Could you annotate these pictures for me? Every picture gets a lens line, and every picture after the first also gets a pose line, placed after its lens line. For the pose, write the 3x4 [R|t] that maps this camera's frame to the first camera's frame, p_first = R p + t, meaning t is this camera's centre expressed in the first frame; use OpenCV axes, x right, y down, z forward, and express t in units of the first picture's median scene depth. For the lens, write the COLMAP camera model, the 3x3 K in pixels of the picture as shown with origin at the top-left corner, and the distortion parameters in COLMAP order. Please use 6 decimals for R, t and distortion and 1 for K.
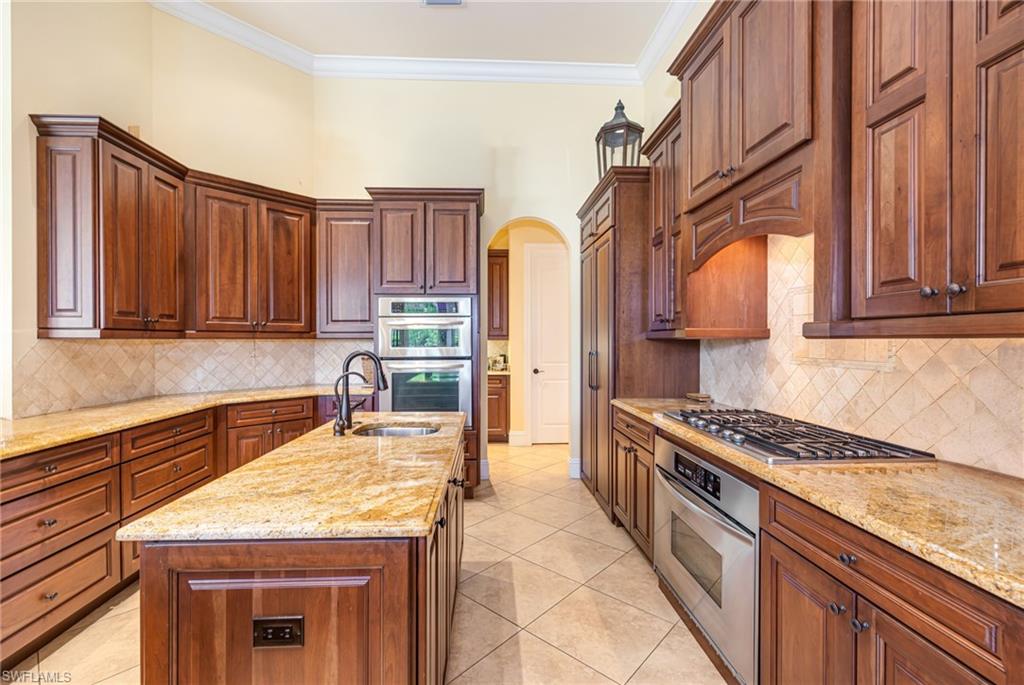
lens RADIAL K [[447.6, 0, 506.9], [0, 447.6, 342.3], [0, 0, 1]] dist [-0.000215, 0.000583]
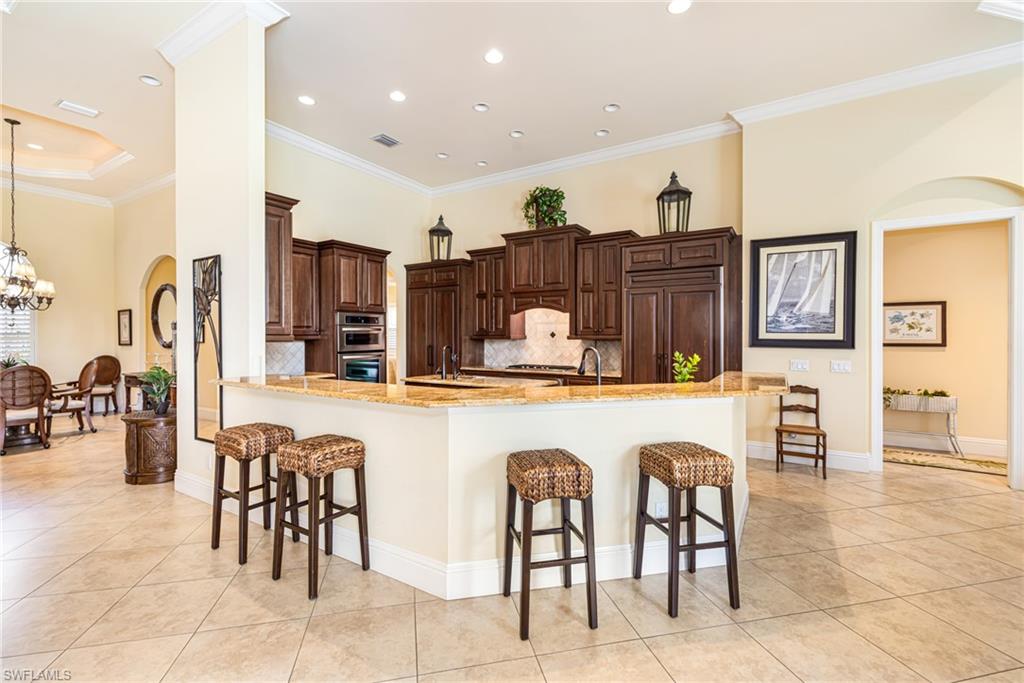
lens RADIAL K [[447.6, 0, 514.2], [0, 447.6, 341.9], [0, 0, 1]] dist [-0.000215, 0.000583]
pose [[0.565857, -0.009293, 0.824451, -1.267998], [0.002883, 0.999953, 0.009292, -0.011181], [-0.824498, -0.002881, 0.565857, -0.379830]]
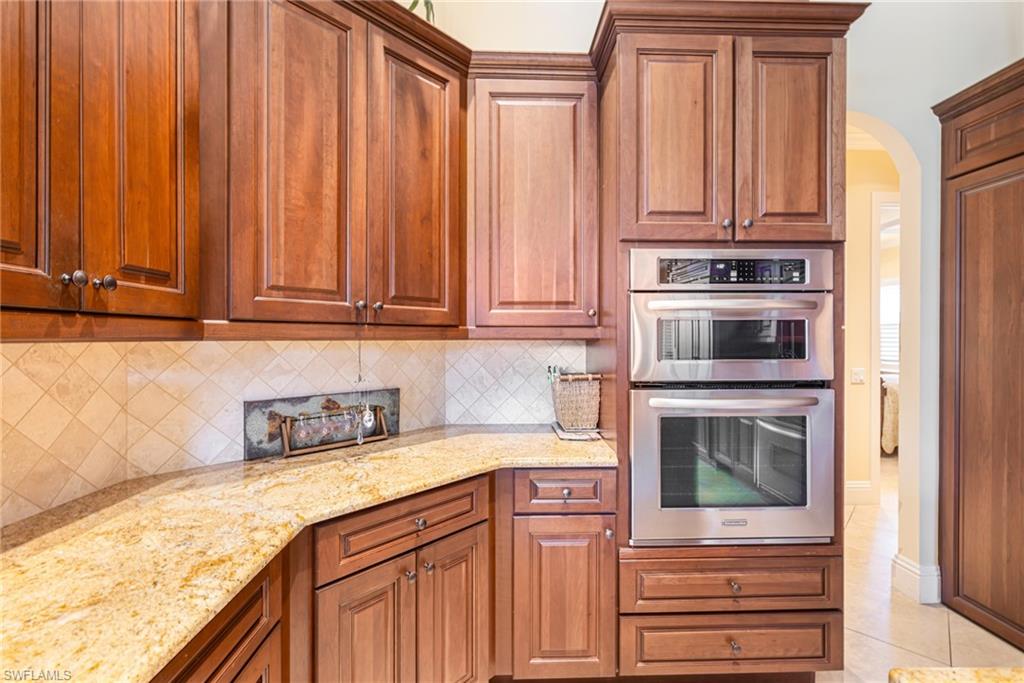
lens RADIAL K [[447.6, 0, 516.7], [0, 447.6, 339.4], [0, 0, 1]] dist [-0.000215, 0.000583]
pose [[0.999888, 0.003832, -0.014494, -0.413338], [-0.003850, 0.999992, -0.001248, -0.008417], [0.014489, 0.001304, 0.999894, 0.578990]]
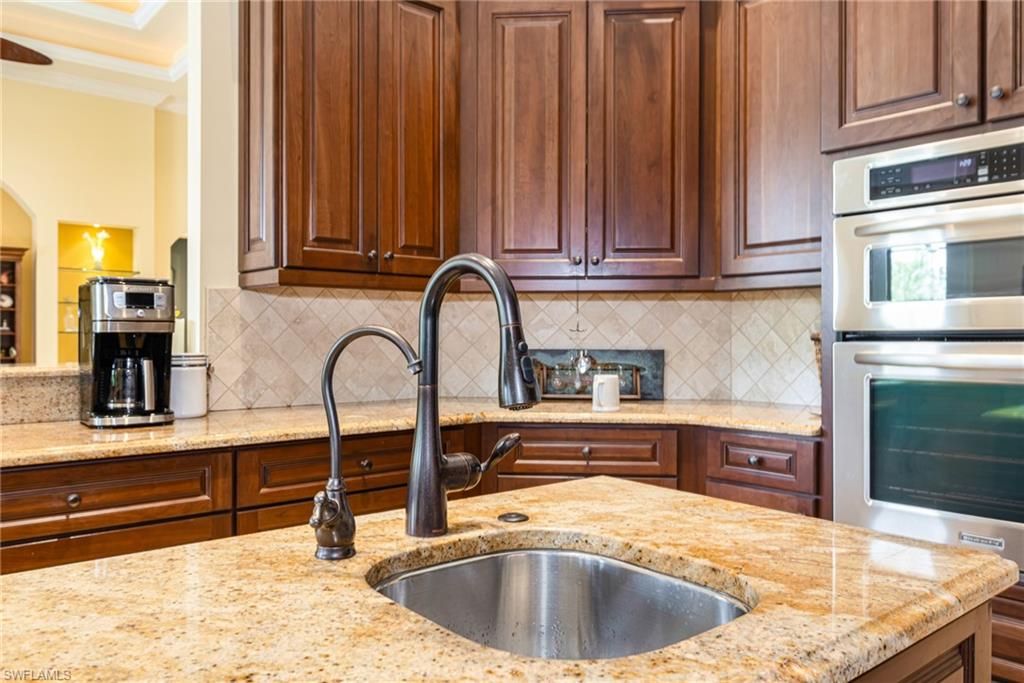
lens RADIAL K [[765.0, 0, 504.1], [0, 765.0, 336.0], [0, 0, 1]] dist [0.000973, -0.000179]
pose [[0.608091, 0.002375, -0.793864, 0.032902], [-0.006665, 0.999976, -0.002114, 0.041452], [0.793840, 0.006576, 0.608092, 0.454464]]
